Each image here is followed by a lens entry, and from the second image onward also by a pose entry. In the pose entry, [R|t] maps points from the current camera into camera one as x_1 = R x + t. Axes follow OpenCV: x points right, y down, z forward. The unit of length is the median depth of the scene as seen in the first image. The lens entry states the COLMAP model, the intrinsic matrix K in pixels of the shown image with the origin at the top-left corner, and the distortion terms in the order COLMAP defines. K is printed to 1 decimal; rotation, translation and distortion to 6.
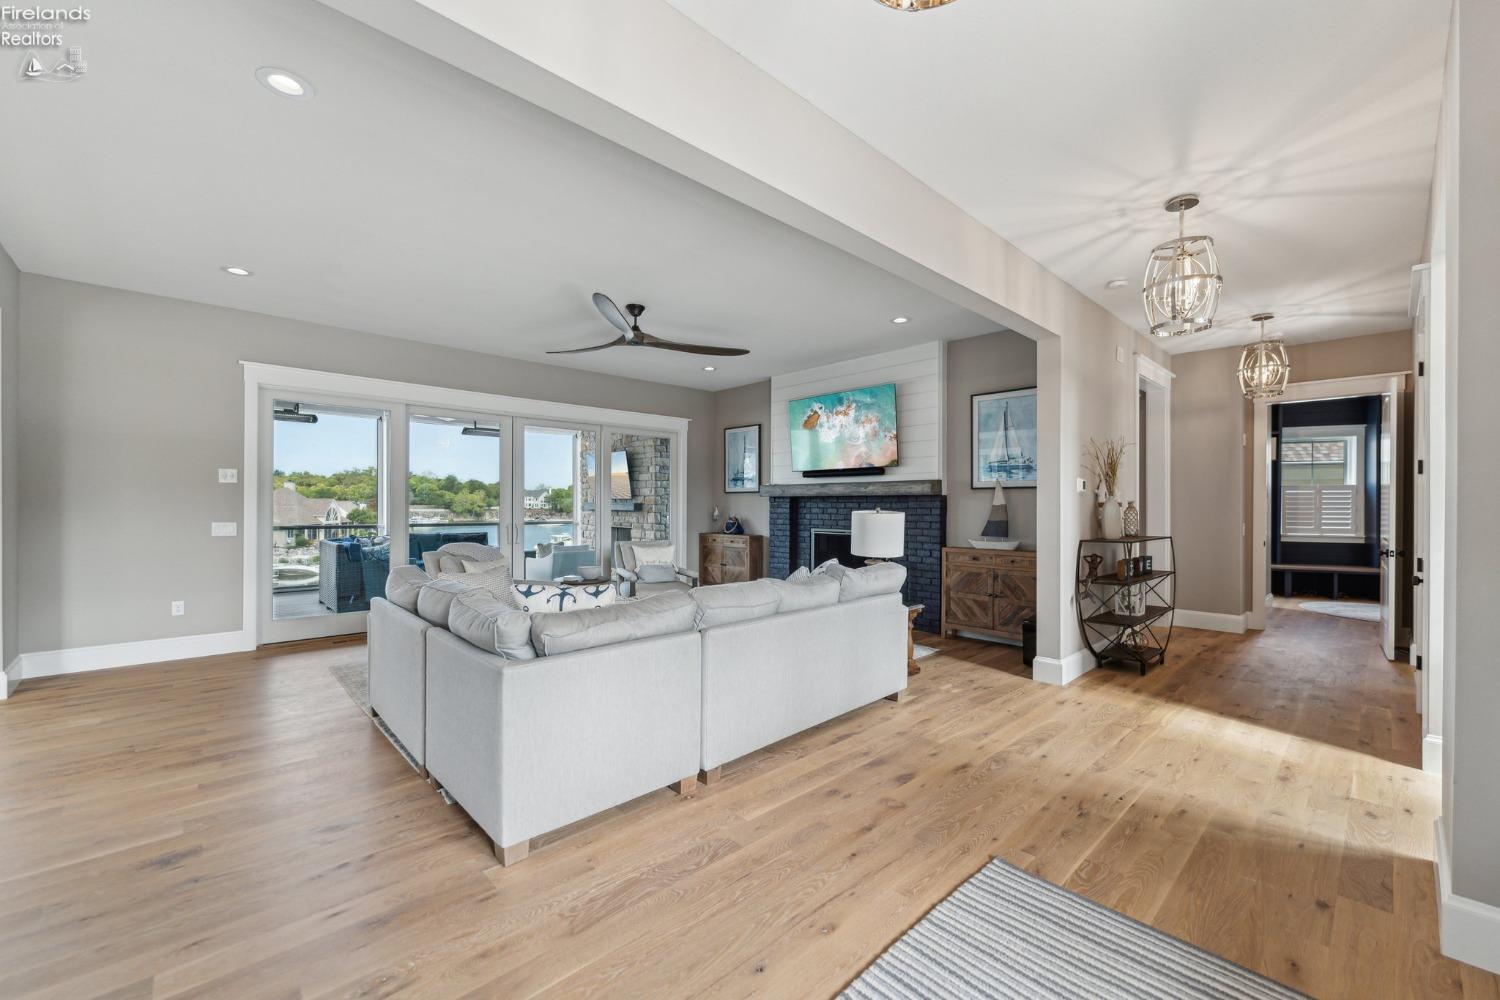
lens RADIAL K [[600.2, 0, 750.0], [0, 600.2, 500.0], [0, 0, 1]] dist [0.001168, 0.000056]
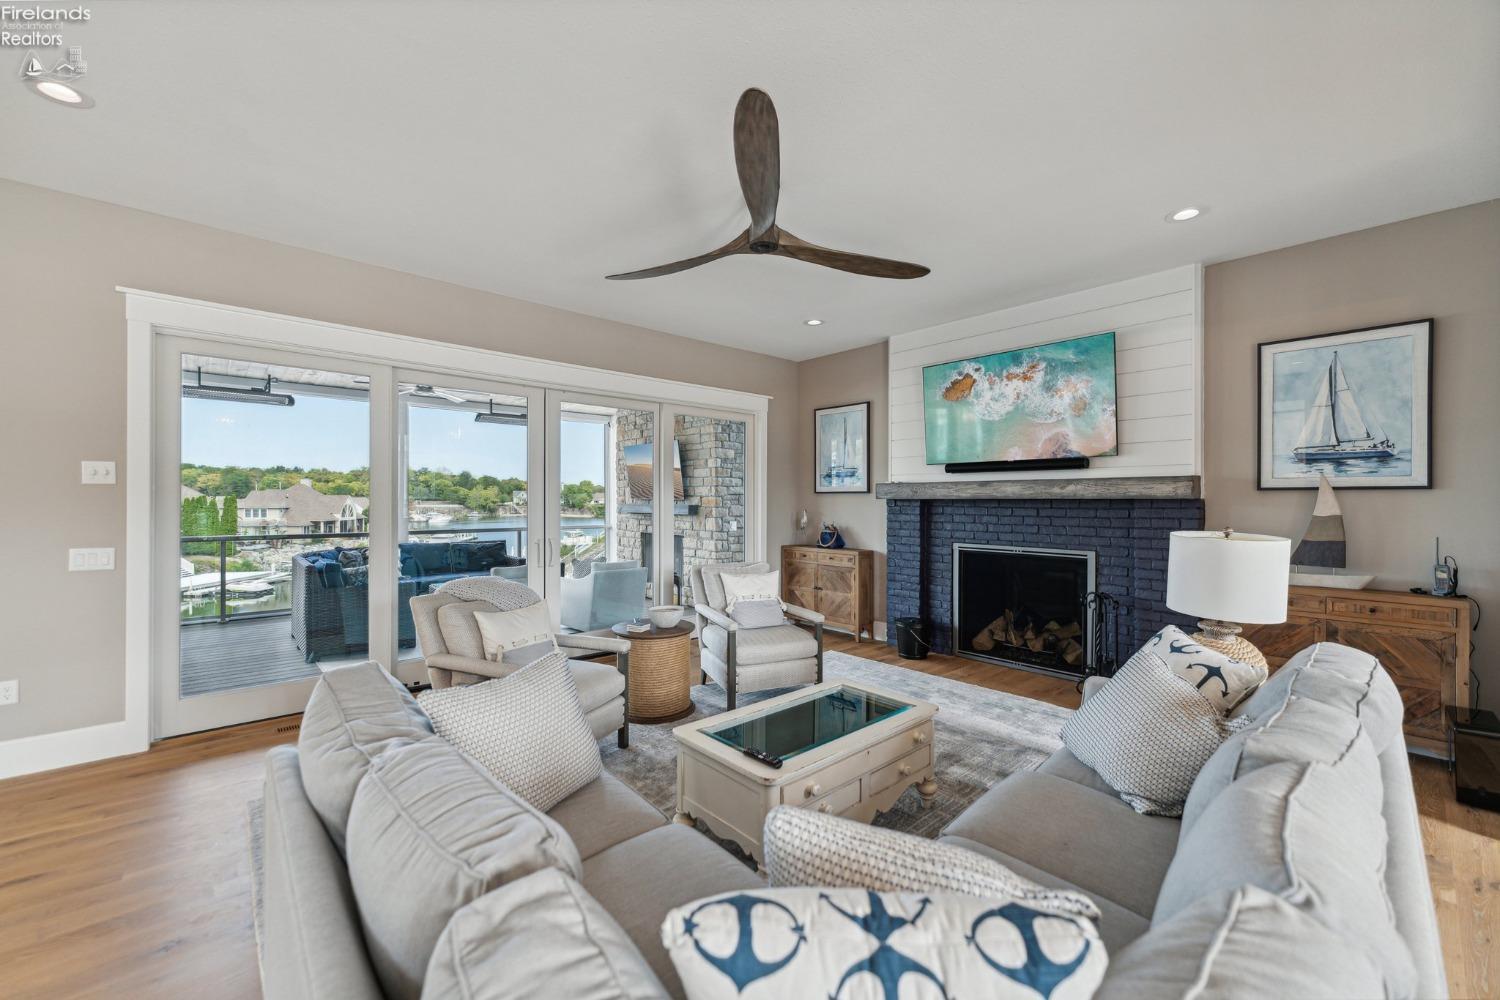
lens RADIAL K [[592.0, 0, 747.5], [0, 592.0, 495.6], [0, 0, 1]] dist [0.001532, 0.000123]
pose [[0.999845, -0.002035, -0.017512, -0.133561], [0.002051, 0.999997, 0.000919, -0.011085], [0.017510, -0.000955, 0.999846, 0.282720]]
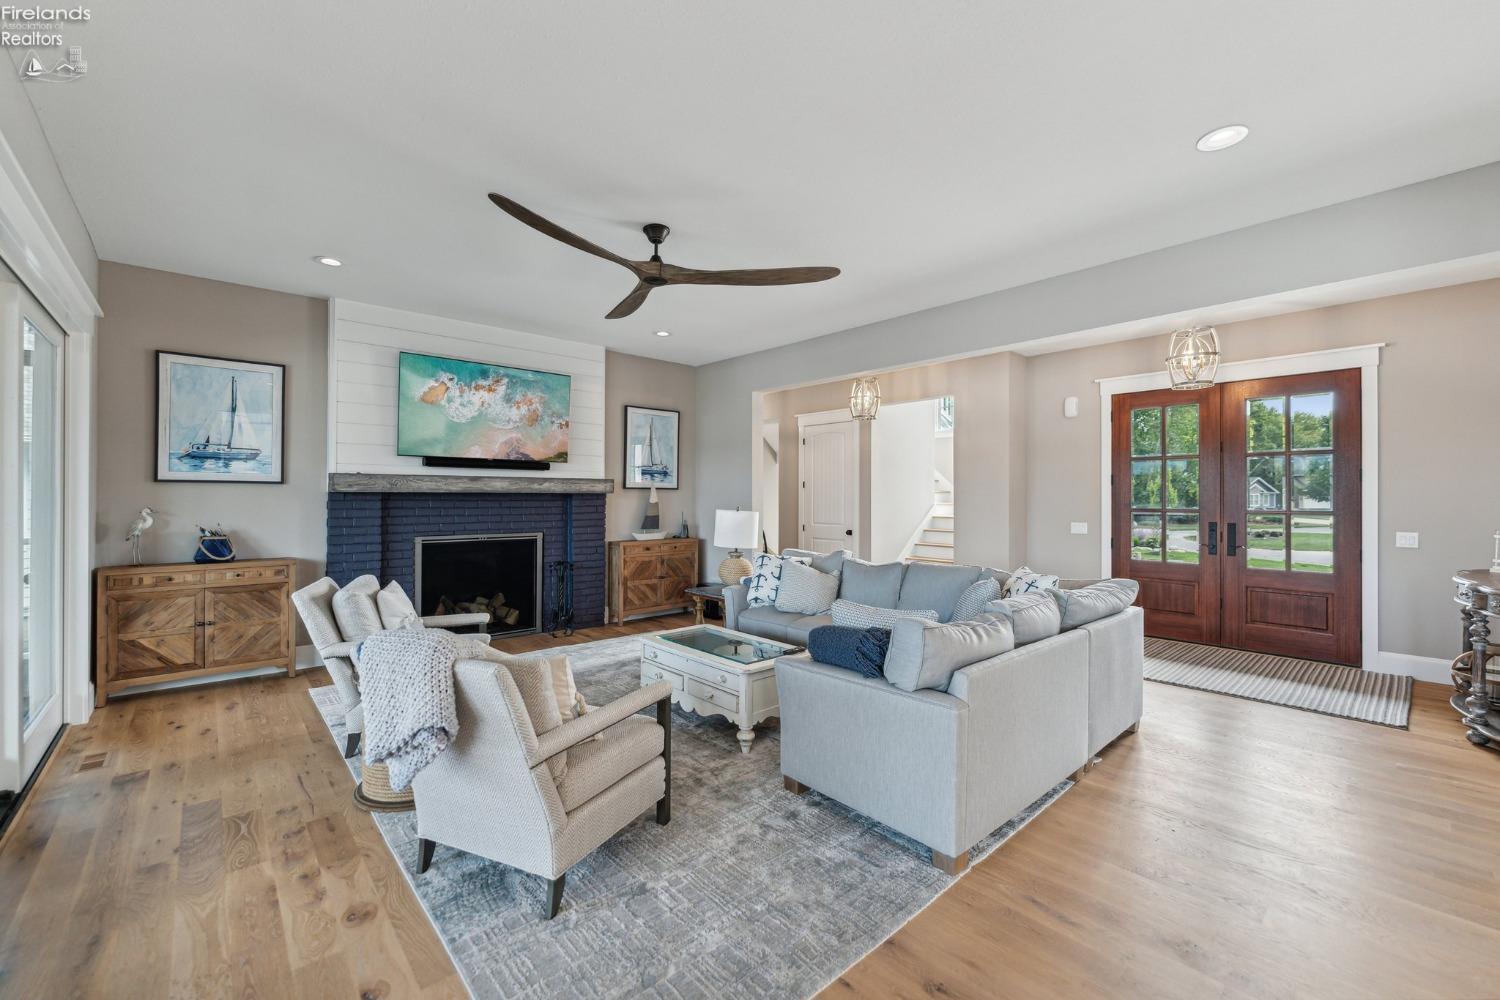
lens RADIAL K [[610.1, 0, 751.0], [0, 610.1, 495.5], [0, 0, 1]] dist [-0.000630, 0.000035]
pose [[0.026156, -0.001699, 0.999656, -0.610337], [-0.012364, 0.999922, 0.002023, -0.008434], [-0.999581, -0.012412, 0.026133, 0.584962]]
